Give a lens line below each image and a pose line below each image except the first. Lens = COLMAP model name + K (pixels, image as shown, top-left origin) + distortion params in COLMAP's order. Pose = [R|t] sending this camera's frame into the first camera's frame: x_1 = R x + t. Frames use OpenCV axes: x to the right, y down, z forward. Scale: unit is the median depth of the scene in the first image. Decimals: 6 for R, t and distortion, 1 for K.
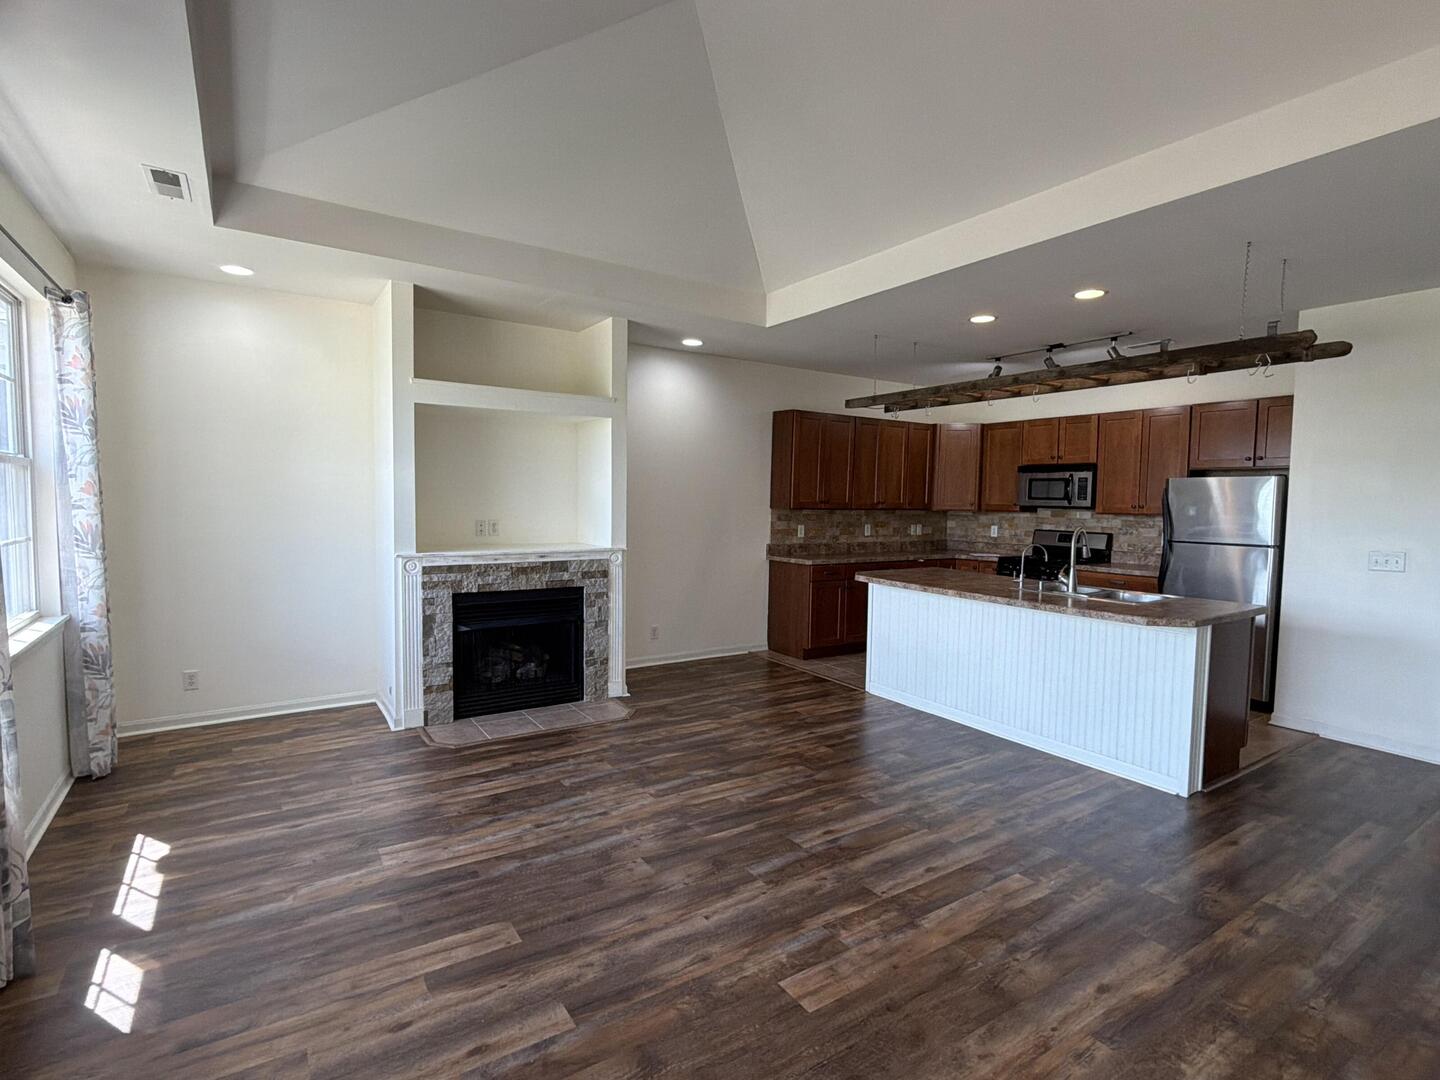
lens RADIAL K [[710.5, 0, 715.0], [0, 710.5, 541.1], [0, 0, 1]] dist [0.013611, 0.000082]
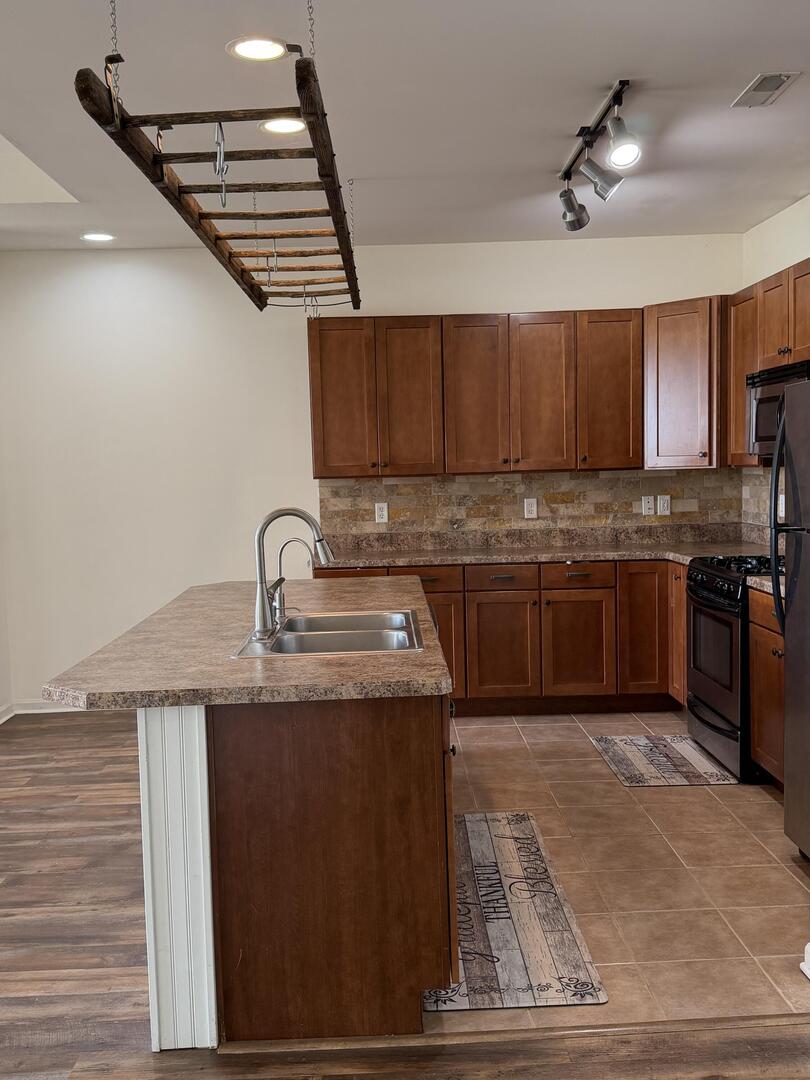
lens RADIAL K [[1040.3, 0, 408.4], [0, 1040.3, 538.5], [0, 0, 1]] dist [-0.010879, 0.000000]
pose [[0.854337, -0.000907, -0.519718, 0.898779], [0.011236, 0.999797, 0.016726, -0.010023], [0.519598, -0.020130, 0.854174, 0.358558]]
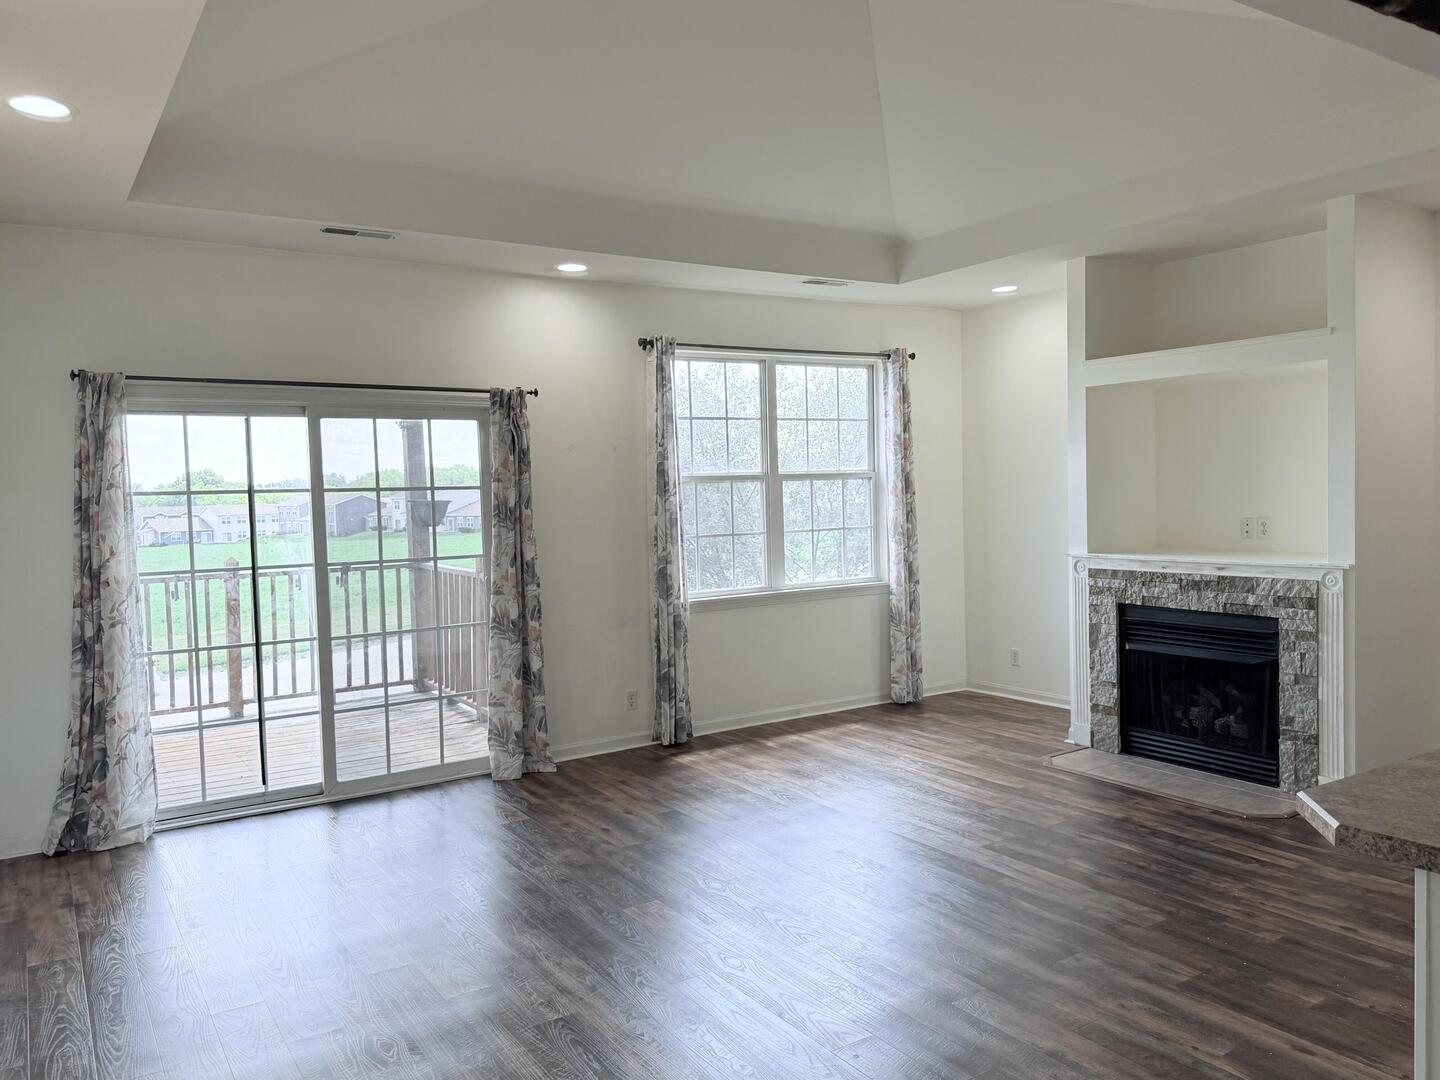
lens RADIAL K [[1076.7, 0, 713.9], [0, 1076.7, 543.4], [0, 0, 1]] dist [0.009676, -0.000699]
pose [[-0.003604, 0.040488, -0.999174, 0.874421], [-0.029951, 0.998727, 0.040578, -0.033915], [0.999545, 0.030073, -0.002387, 0.488867]]
